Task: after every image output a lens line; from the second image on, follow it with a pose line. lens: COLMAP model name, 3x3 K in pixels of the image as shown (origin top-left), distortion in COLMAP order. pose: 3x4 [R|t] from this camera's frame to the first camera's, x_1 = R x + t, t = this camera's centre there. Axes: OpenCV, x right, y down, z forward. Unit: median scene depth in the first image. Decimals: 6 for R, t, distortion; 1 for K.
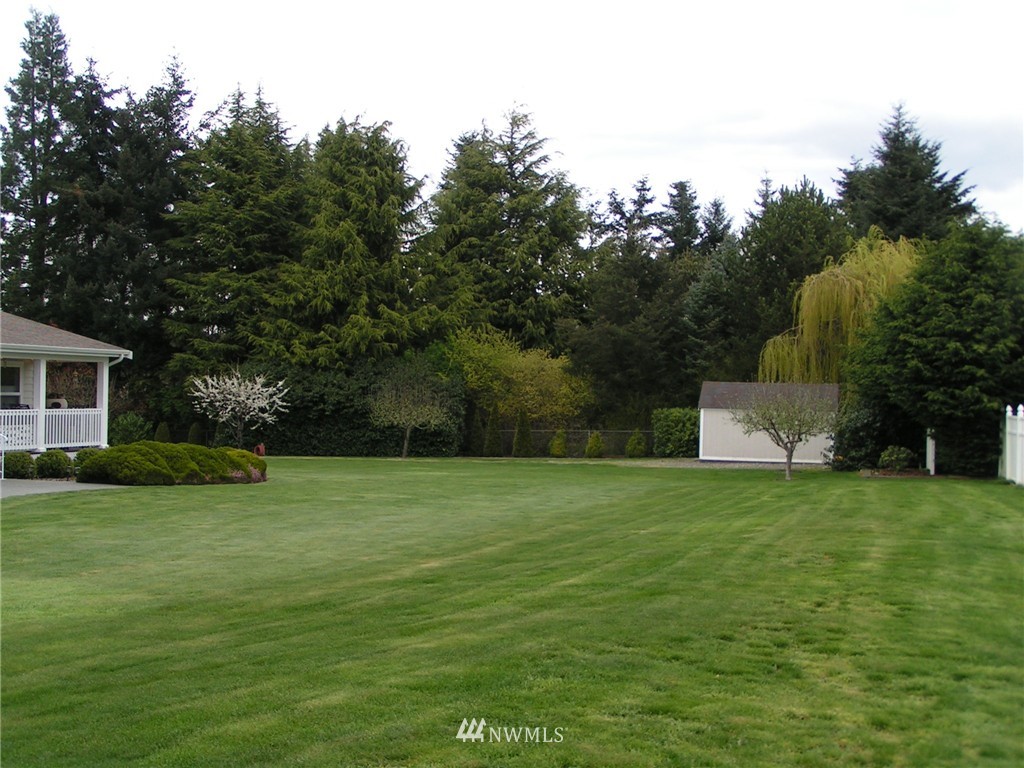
lens RADIAL K [[1374.3, 0, 512.0], [0, 1374.3, 384.0], [0, 0, 1]] dist [-0.155902, 0.387081]
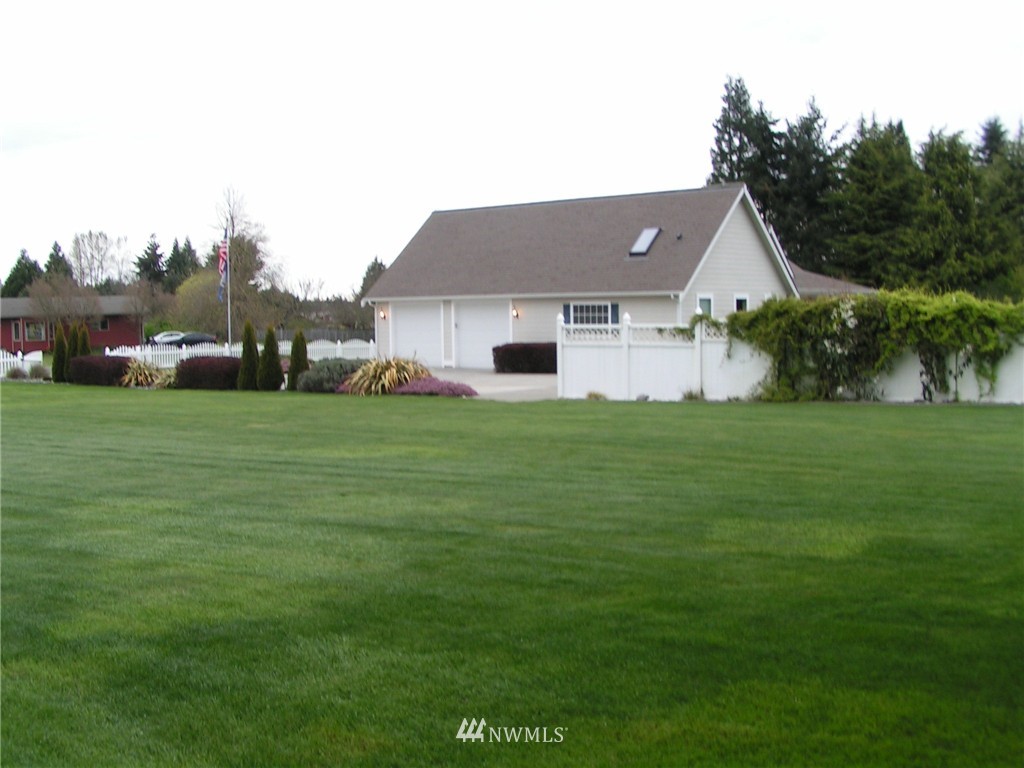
lens RADIAL K [[1133.9, 0, 512.0], [0, 1133.9, 384.0], [0, 0, 1]] dist [-0.221712, 0.242924]
pose [[0.920169, -0.001440, -0.391518, -0.078188], [0.030204, 0.997274, 0.067321, -0.007226], [0.390354, -0.073772, 0.917704, -0.359799]]
